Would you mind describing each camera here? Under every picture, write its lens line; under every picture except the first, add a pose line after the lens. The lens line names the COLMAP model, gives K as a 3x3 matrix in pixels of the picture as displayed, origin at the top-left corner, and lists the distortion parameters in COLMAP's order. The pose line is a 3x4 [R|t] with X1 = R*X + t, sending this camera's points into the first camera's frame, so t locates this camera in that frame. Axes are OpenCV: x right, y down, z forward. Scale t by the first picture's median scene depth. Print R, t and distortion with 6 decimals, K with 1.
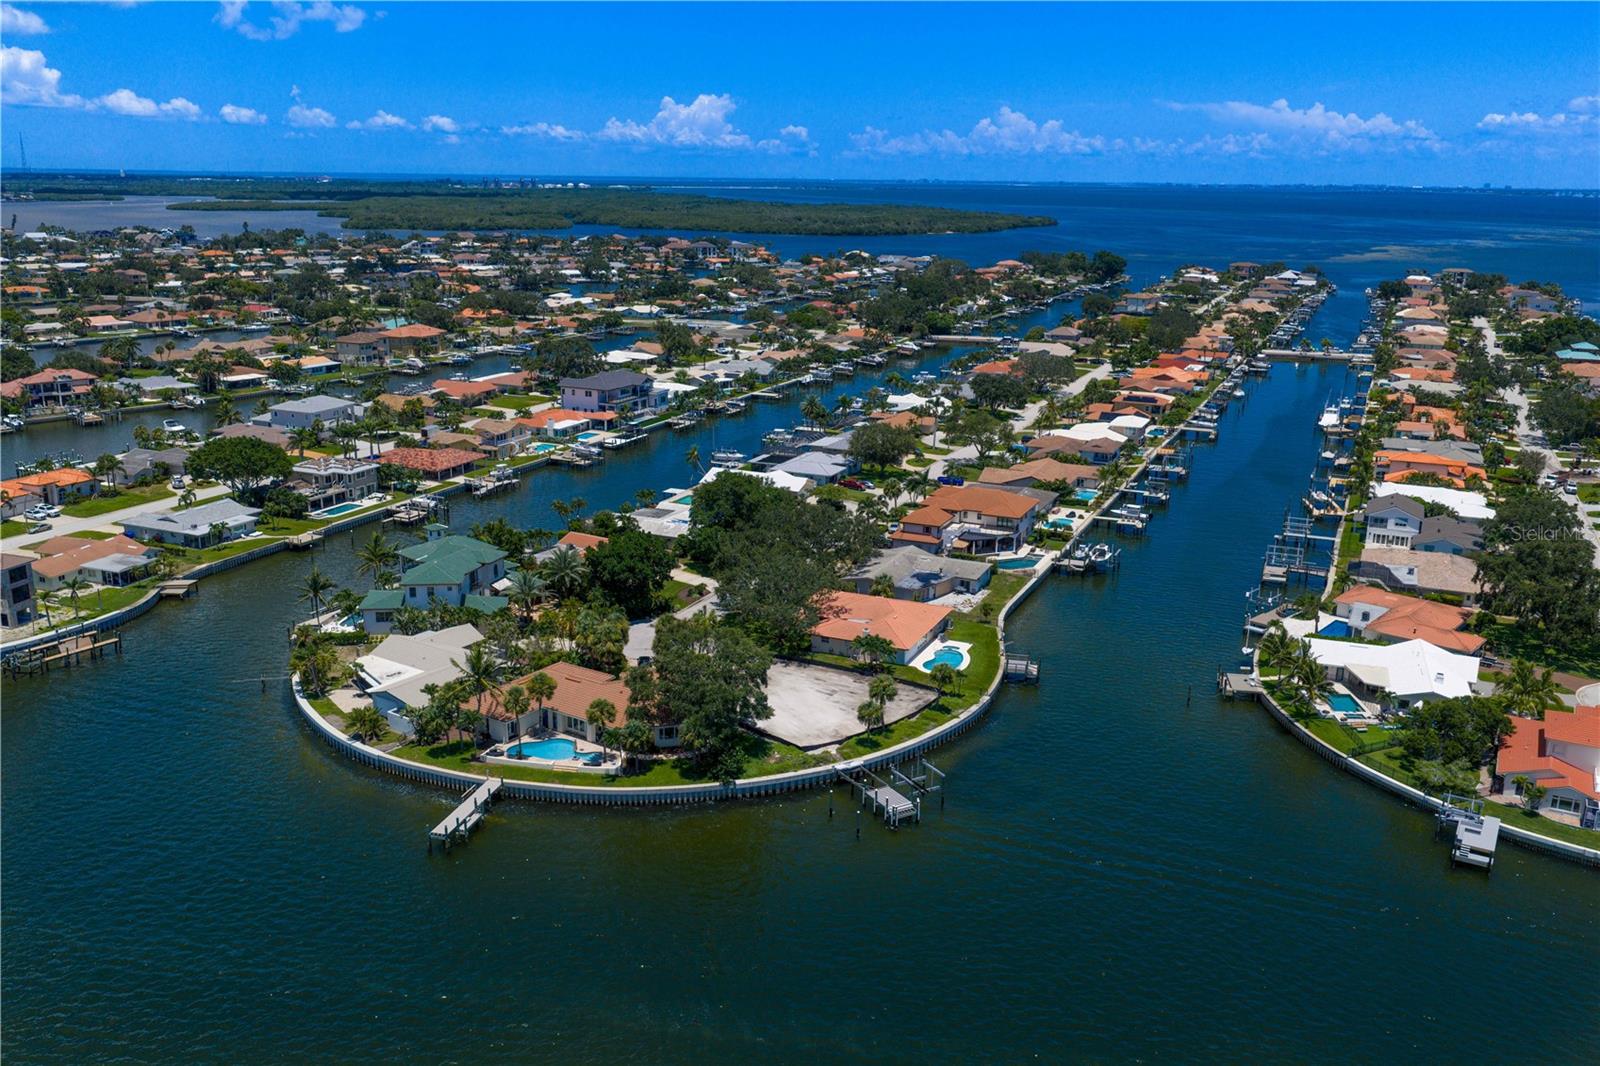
lens RADIAL K [[1300.0, 0, 800.0], [0, 1300.0, 533.0], [0, 0, 1]] dist [0.007262, -0.017243]
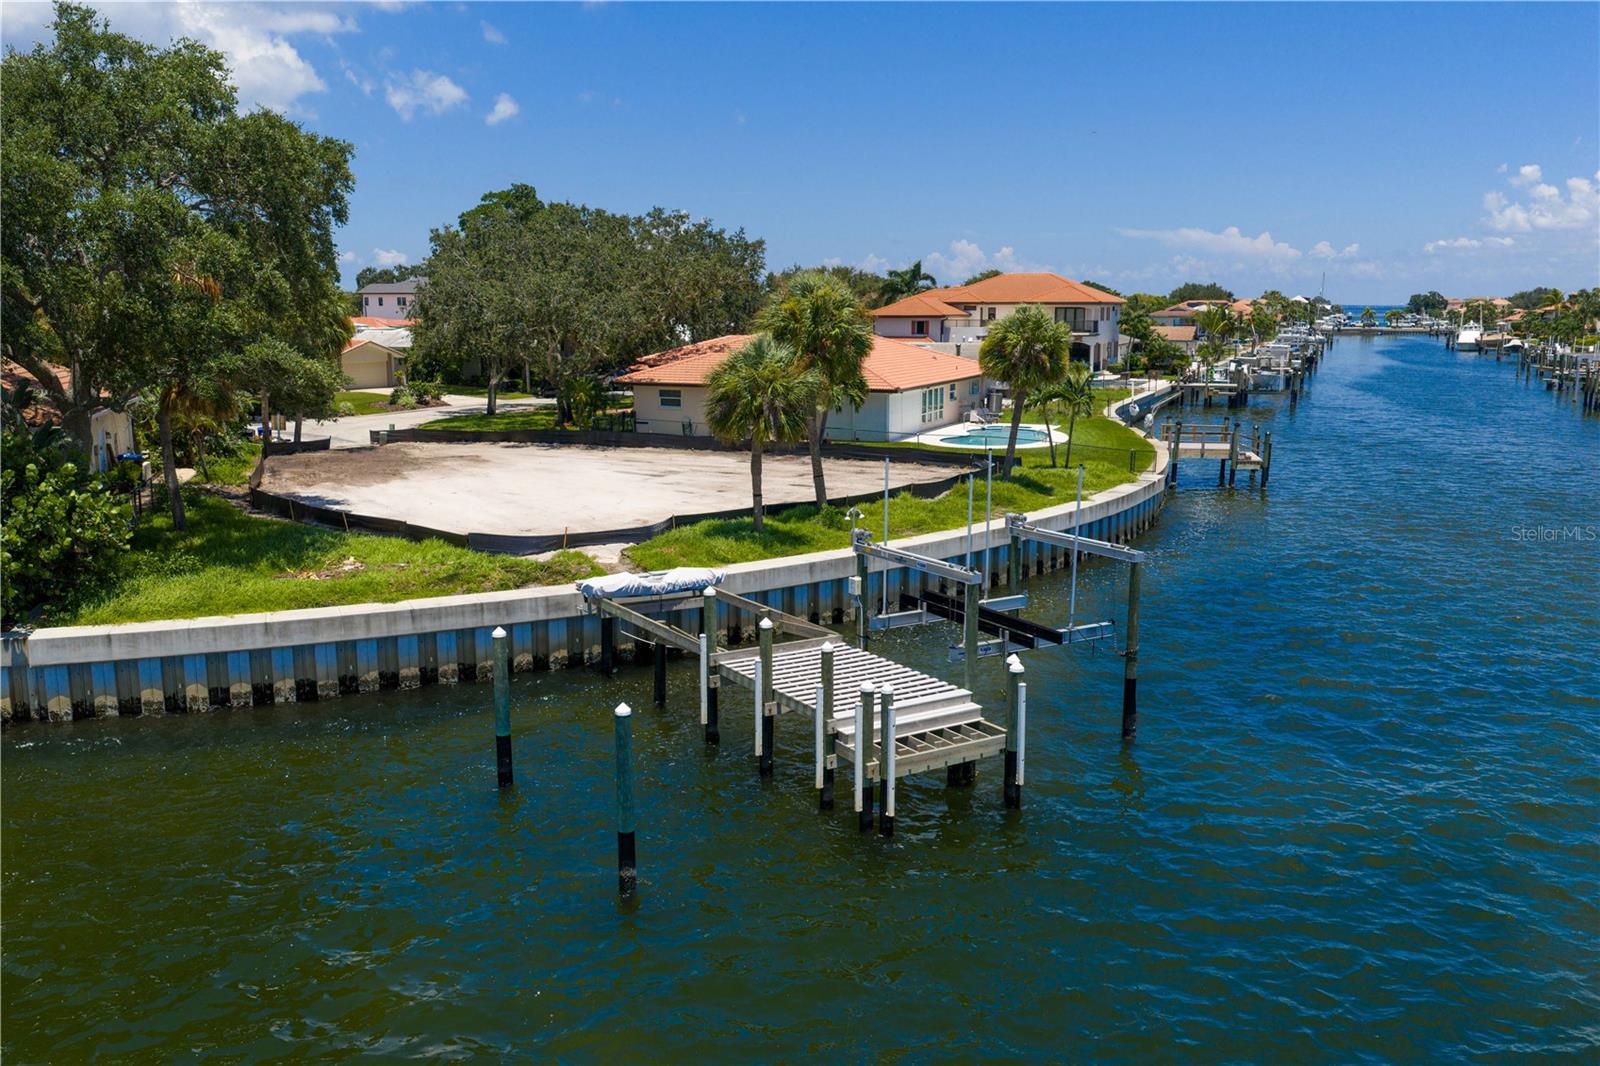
lens RADIAL K [[1300.0, 0, 800.0], [0, 1300.0, 533.0], [0, 0, 1]] dist [0.007262, -0.017243]
pose [[0.999472, -0.016530, 0.027986, 0.031951], [0.019139, 0.995226, -0.095699, 0.110539], [-0.026270, 0.096184, 0.995017, 0.451986]]
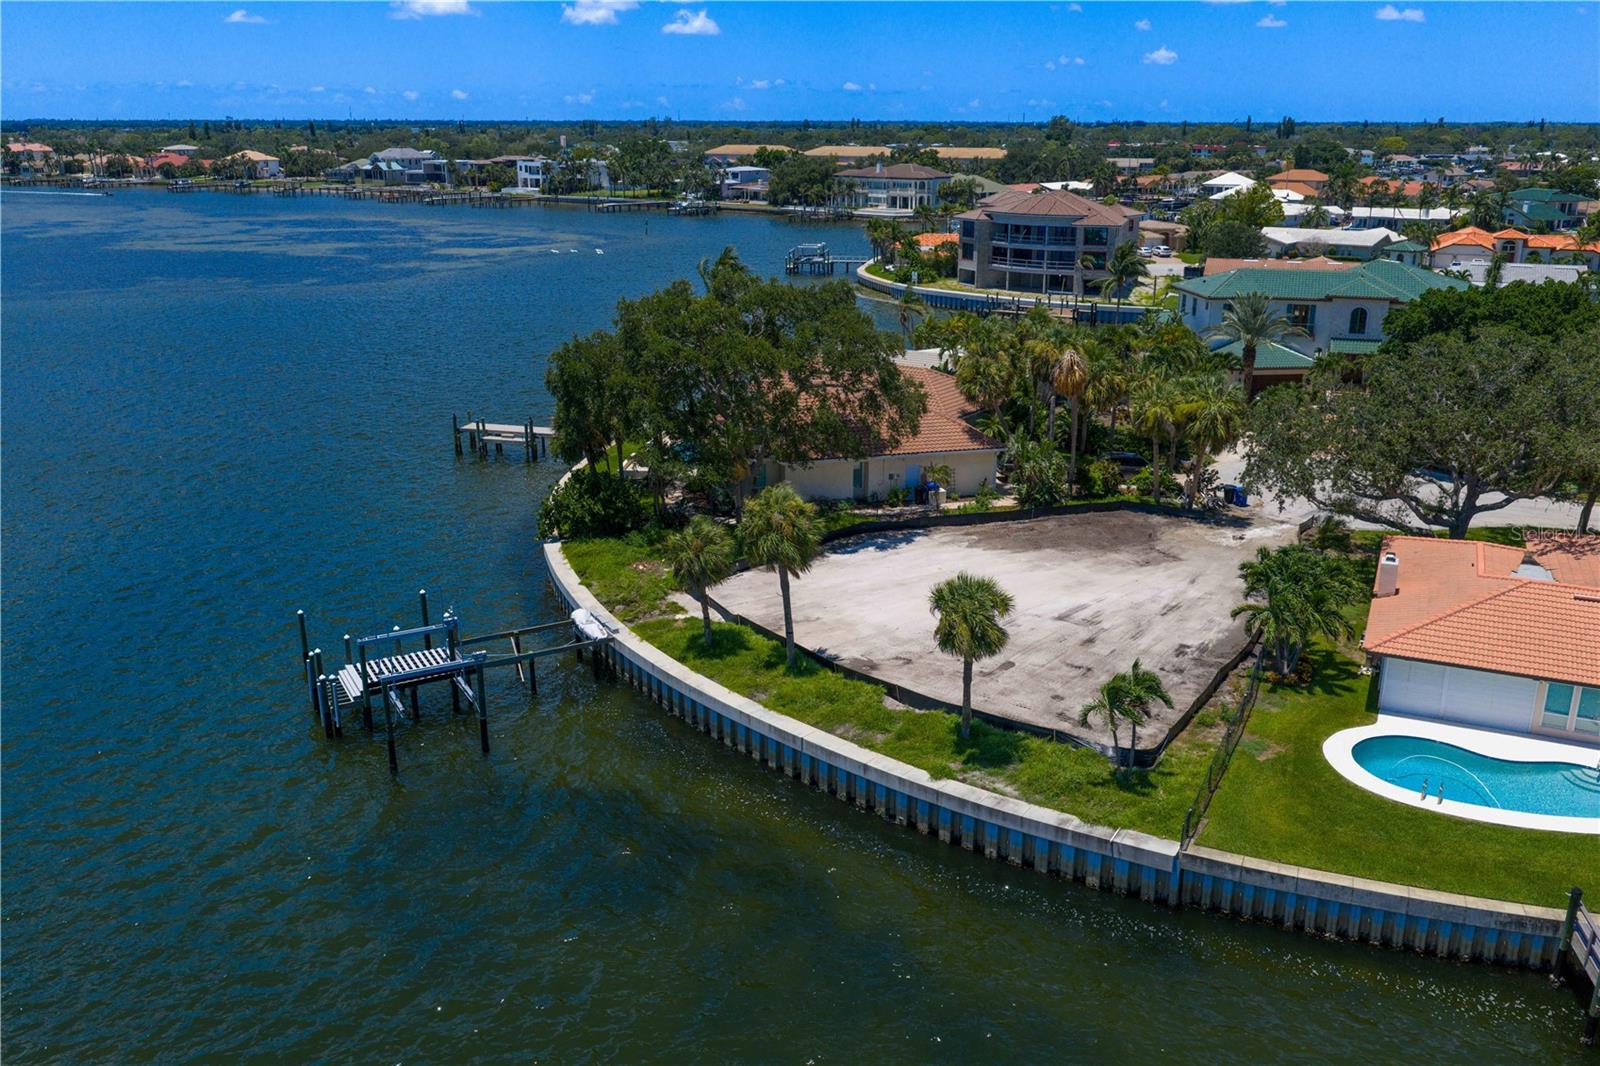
lens RADIAL K [[1300.0, 0, 800.0], [0, 1300.0, 533.0], [0, 0, 1]] dist [0.007262, -0.017243]
pose [[0.005710, 0.278521, -0.960413, 0.238695], [-0.267037, 0.925975, 0.266947, 0.015921], [0.963669, 0.254942, 0.079663, 0.591172]]
